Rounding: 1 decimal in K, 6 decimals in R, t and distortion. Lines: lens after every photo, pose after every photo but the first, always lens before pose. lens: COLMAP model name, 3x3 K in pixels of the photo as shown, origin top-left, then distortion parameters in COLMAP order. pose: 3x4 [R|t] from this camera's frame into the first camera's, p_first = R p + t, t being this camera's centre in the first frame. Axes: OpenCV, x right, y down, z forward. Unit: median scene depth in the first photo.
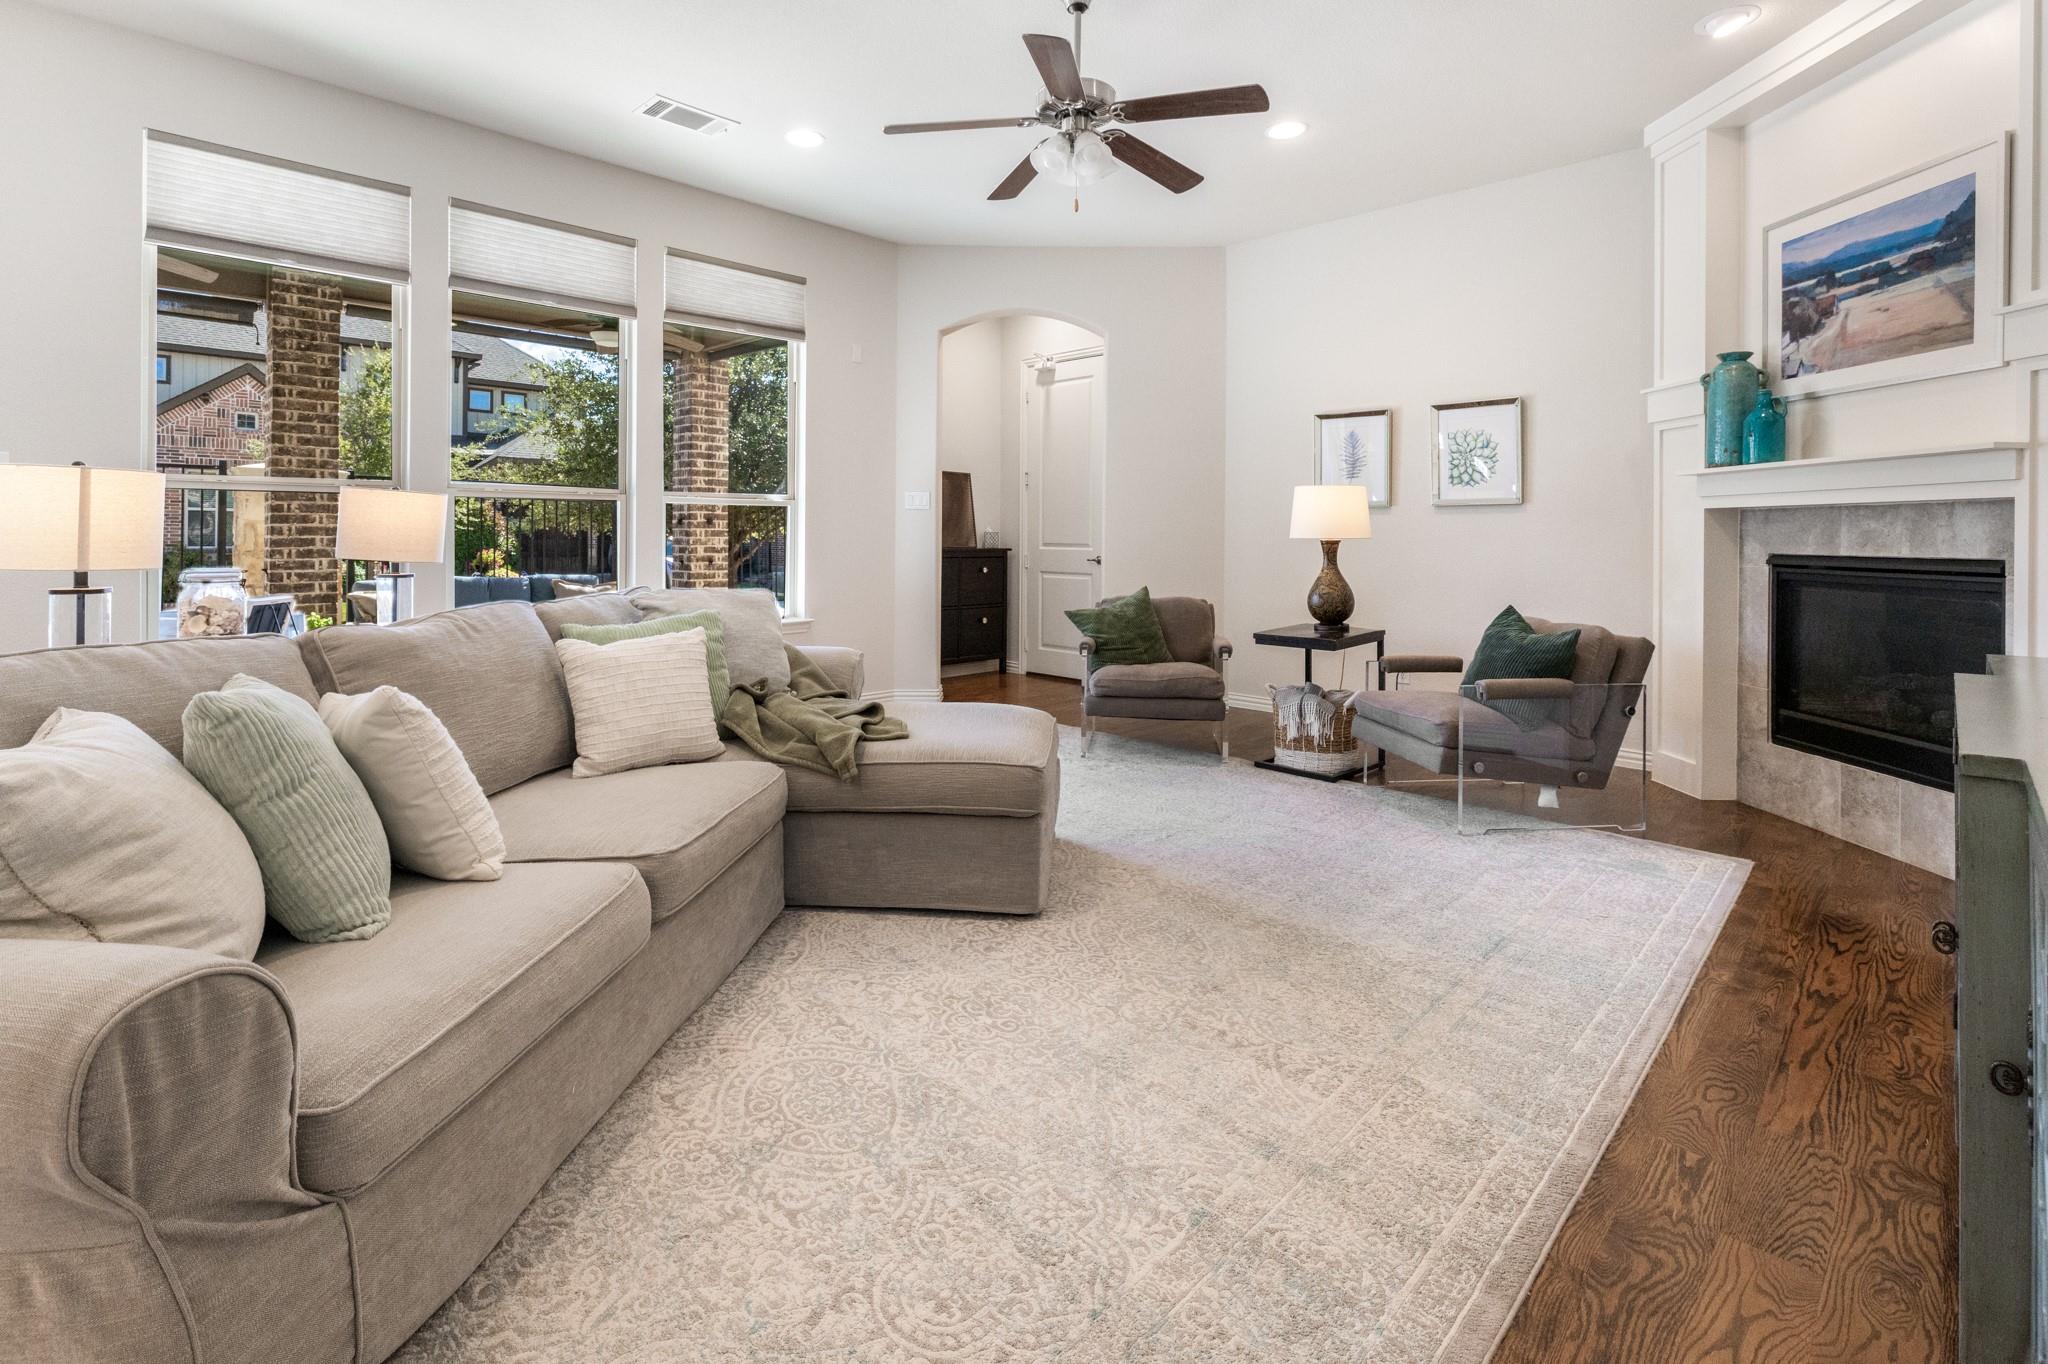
lens RADIAL K [[935.8, 0, 1014.4], [0, 935.8, 529.7], [0, 0, 1]] dist [-0.005333, 0.003520]
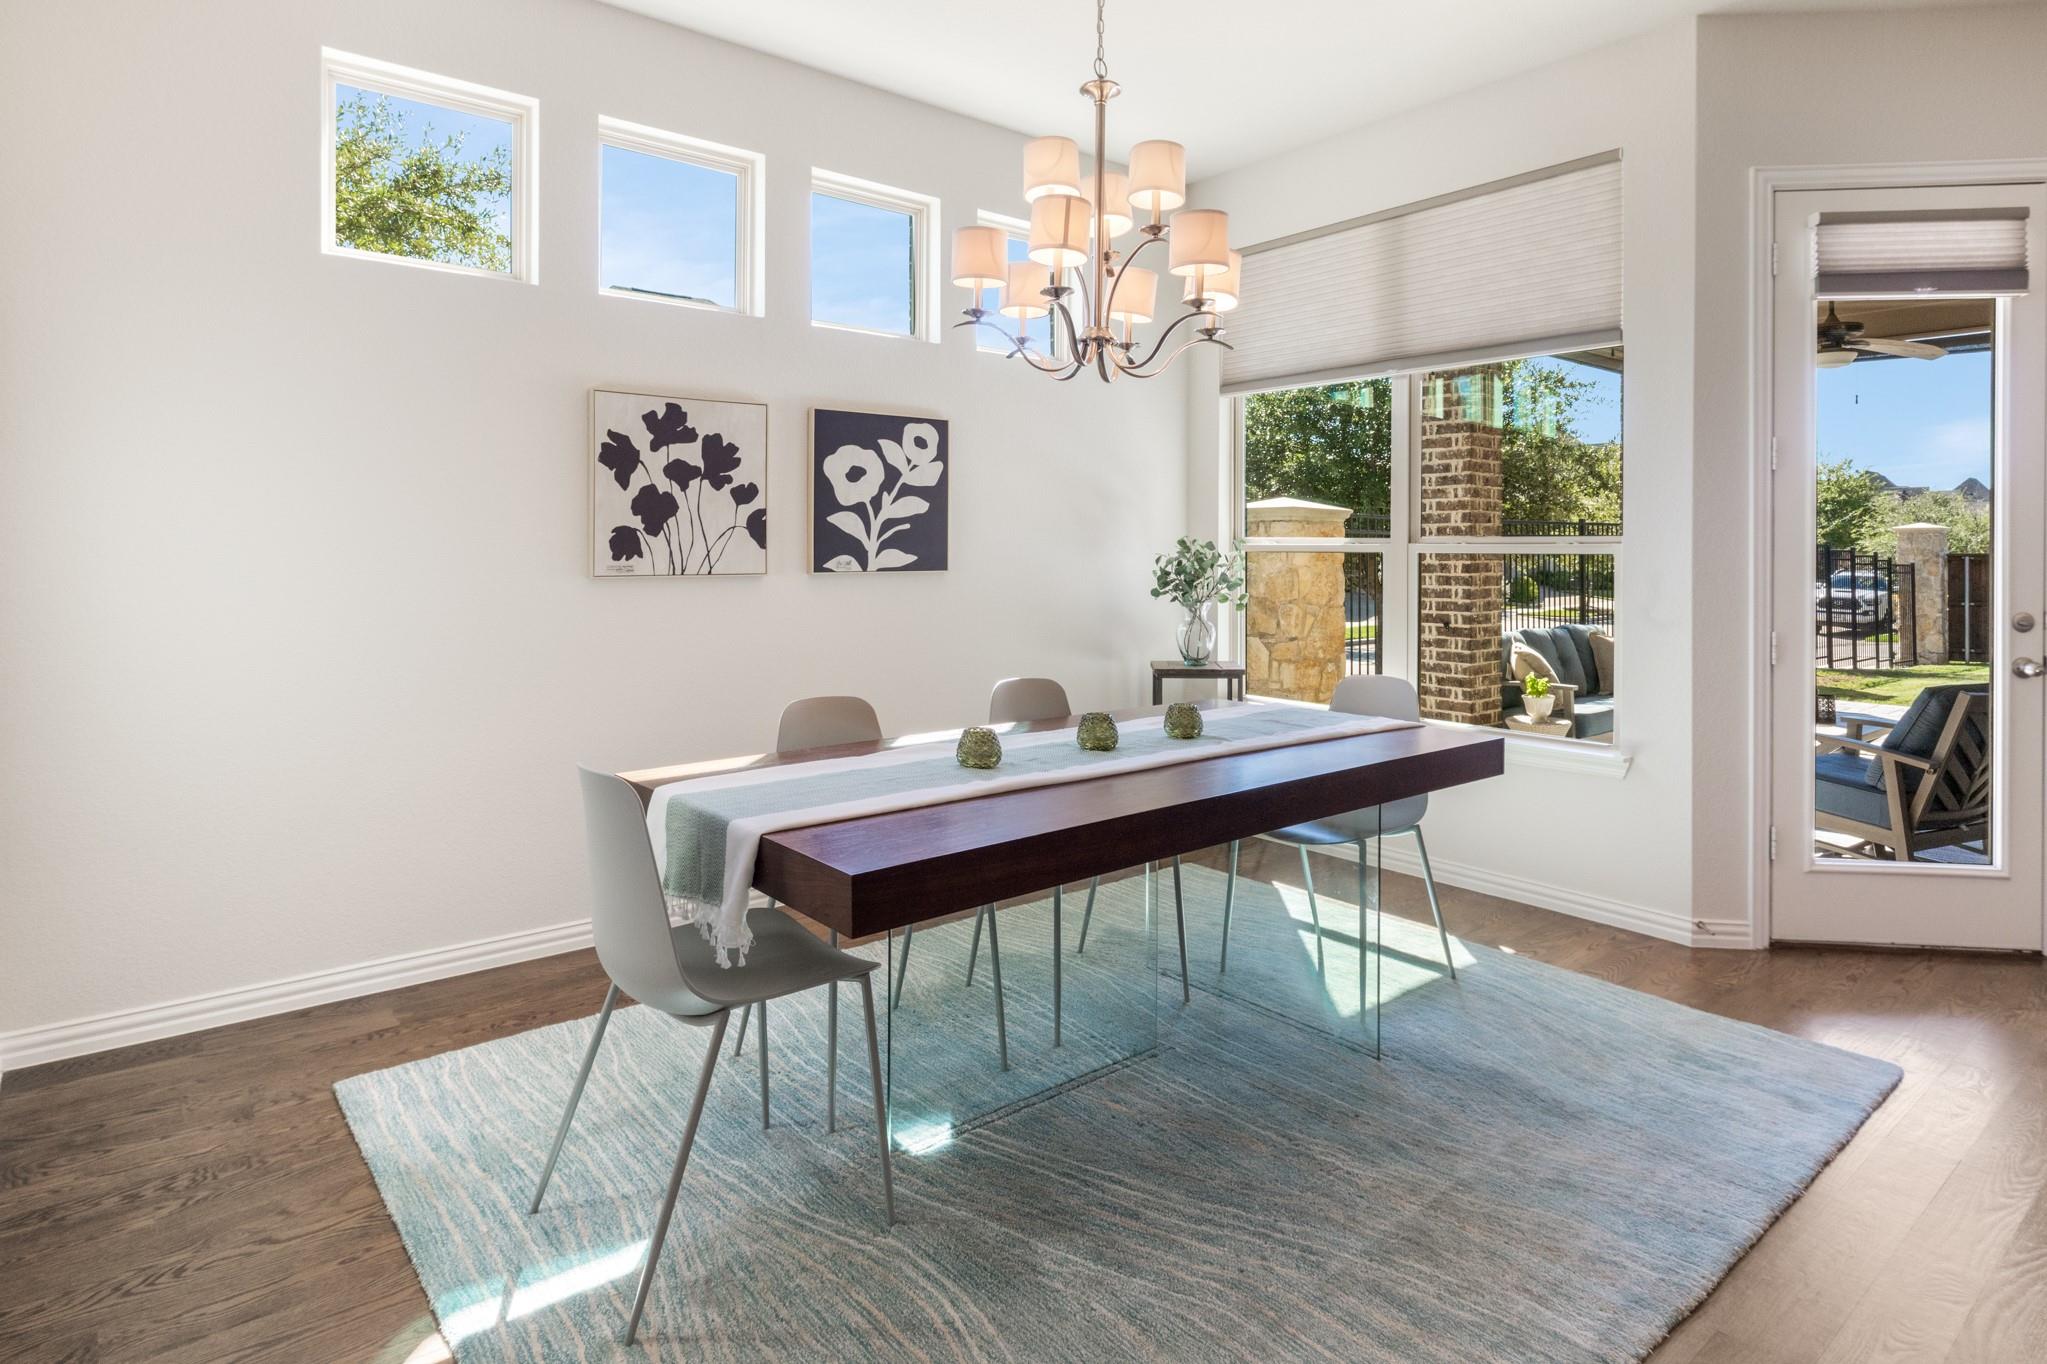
lens RADIAL K [[1138.1, 0, 1027.6], [0, 1138.1, 538.0], [0, 0, 1]] dist [-0.011136, 0.004787]
pose [[0.995826, -0.004396, -0.091167, -1.799002], [0.003778, 0.999969, -0.006949, -0.056625], [0.091195, 0.006575, 0.995811, -0.196314]]
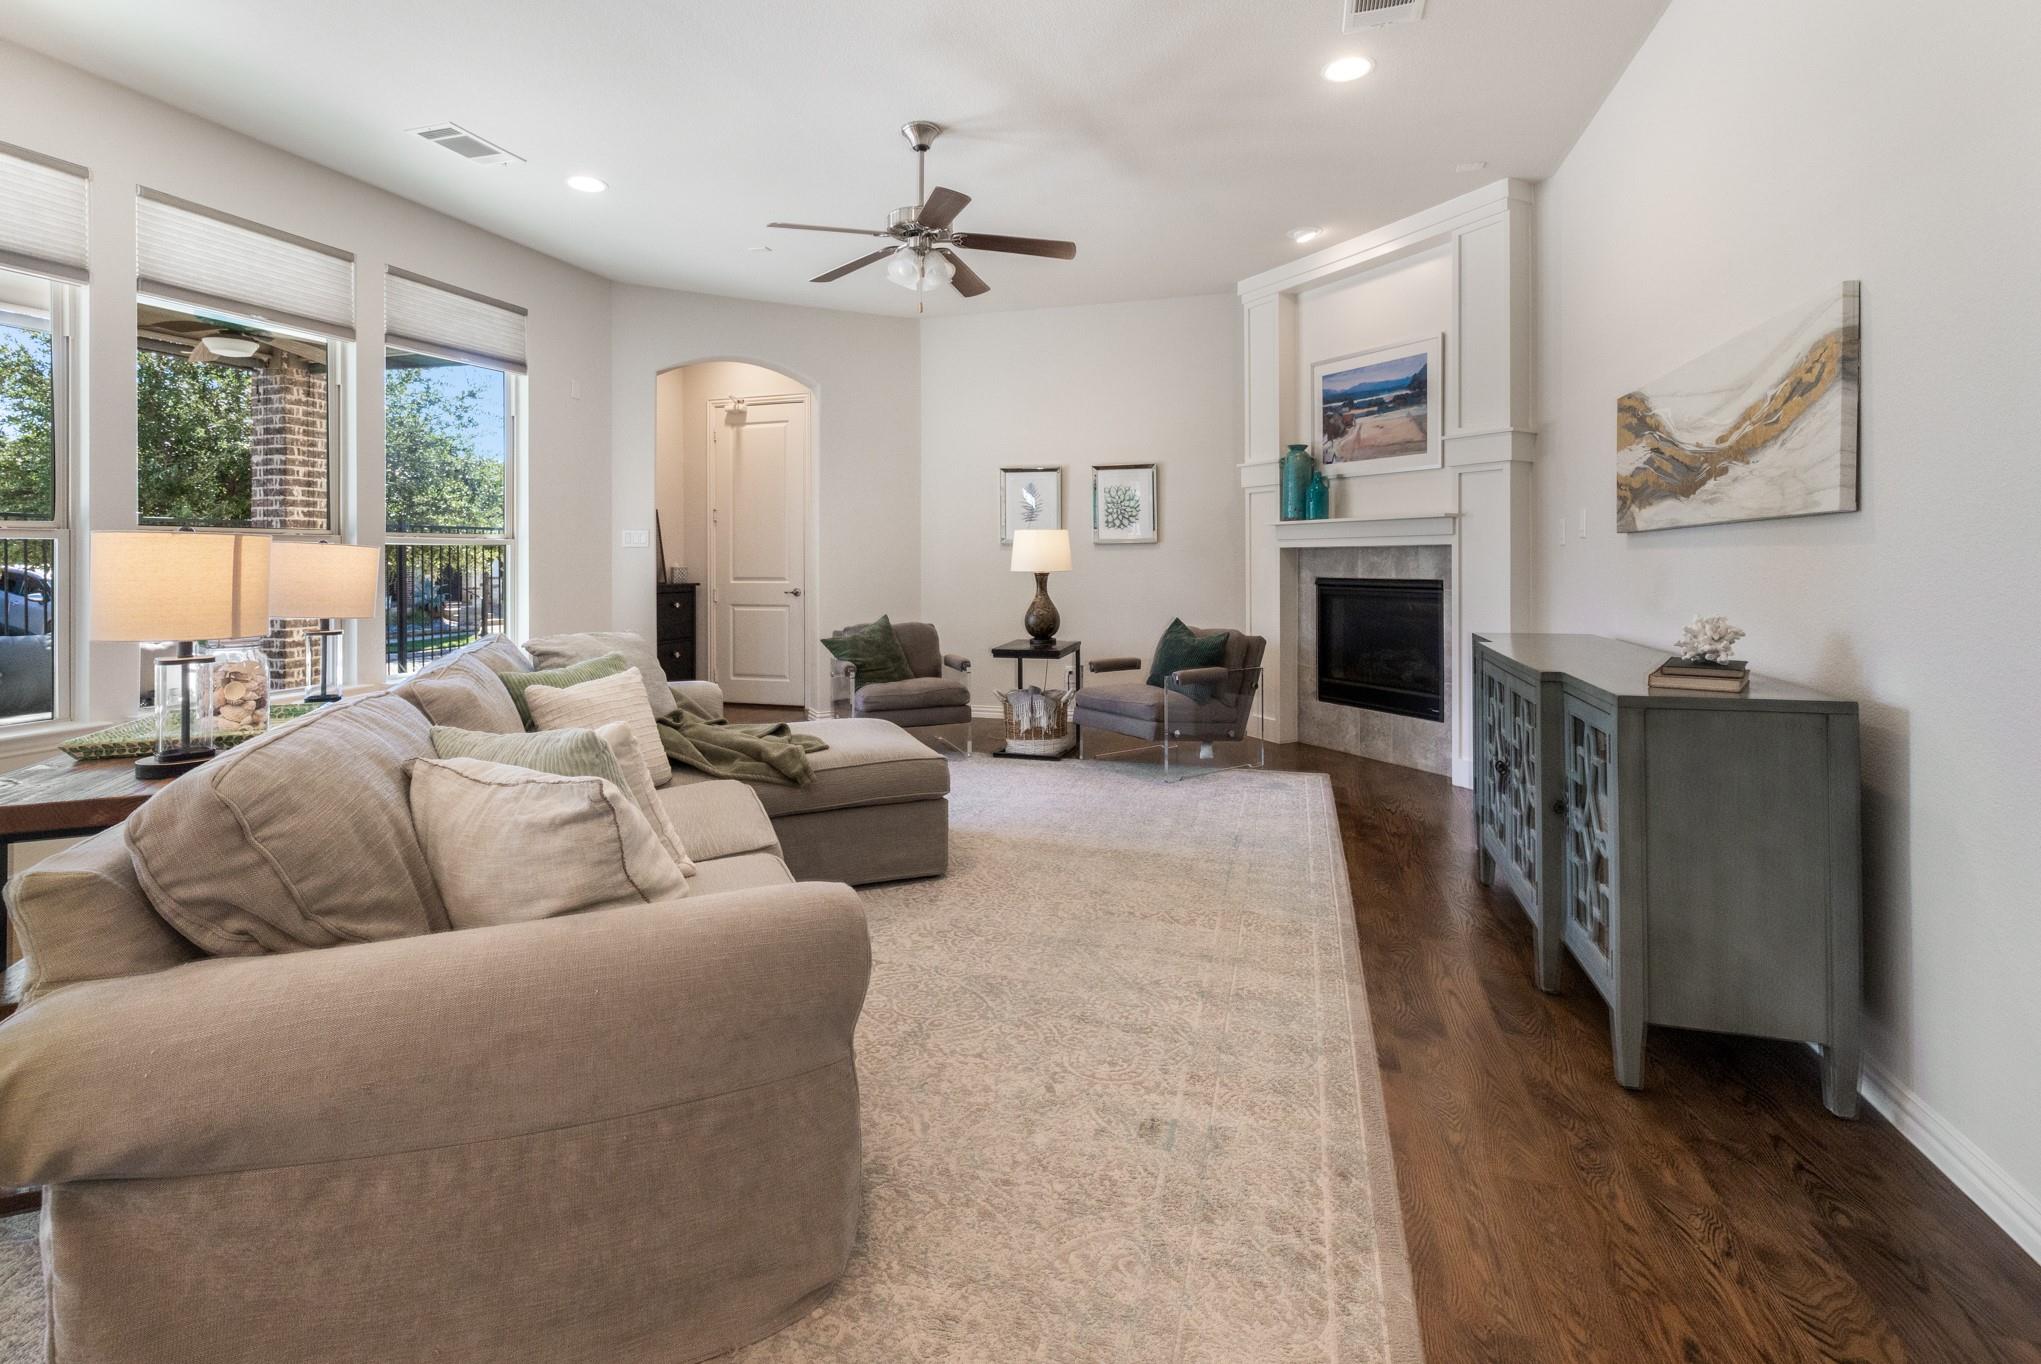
lens RADIAL K [[932.6, 0, 1009.4], [0, 932.6, 557.5], [0, 0, 1]] dist [-0.005333, 0.003520]
pose [[0.887550, -0.010600, 0.460590, -0.336375], [0.009550, 0.999944, 0.004608, -0.018762], [-0.460613, 0.000309, 0.887601, -0.121583]]
